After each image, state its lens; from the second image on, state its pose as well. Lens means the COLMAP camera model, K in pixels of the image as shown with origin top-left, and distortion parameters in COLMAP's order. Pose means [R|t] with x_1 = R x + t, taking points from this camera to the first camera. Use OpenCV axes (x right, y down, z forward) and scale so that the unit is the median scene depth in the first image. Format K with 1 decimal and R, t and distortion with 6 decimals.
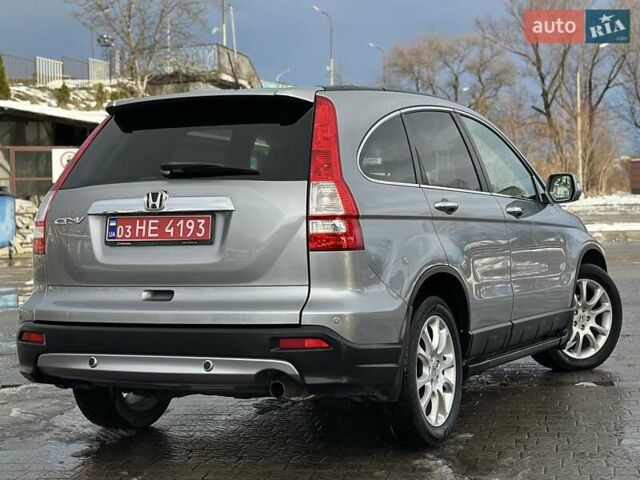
lens RADIAL K [[1669.2, 0, 320.0], [0, 1669.2, 240.0], [0, 0, 1]] dist [0.058487, 1.216205]
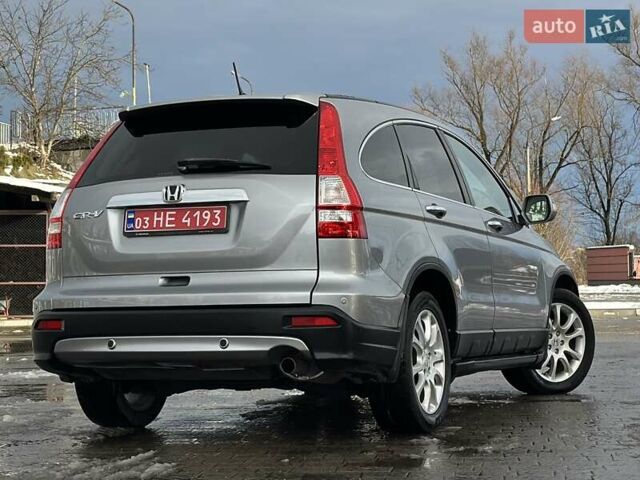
lens RADIAL K [[2415.3, 0, 320.0], [0, 2415.3, 240.0], [0, 0, 1]] dist [0.209594, 2.739509]
pose [[0.996252, 0.009685, 0.085953, -0.137671], [-0.000886, 0.994802, -0.101822, 0.164621], [-0.086493, 0.101364, 0.991082, -0.547490]]
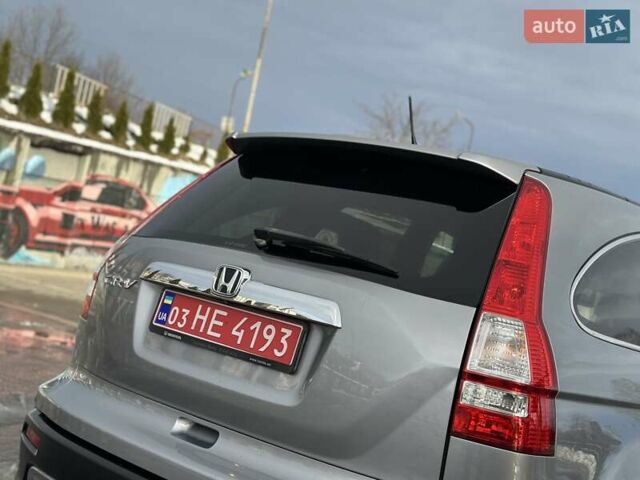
lens RADIAL K [[823.7, 0, 321.1], [0, 823.7, 194.4], [0, 0, 1]] dist [-0.007431, -0.006918]
pose [[0.943560, 0.203550, -0.261270, 0.007767], [-0.237136, 0.965906, -0.103887, -0.030837], [0.231216, 0.159980, 0.959659, 0.705341]]
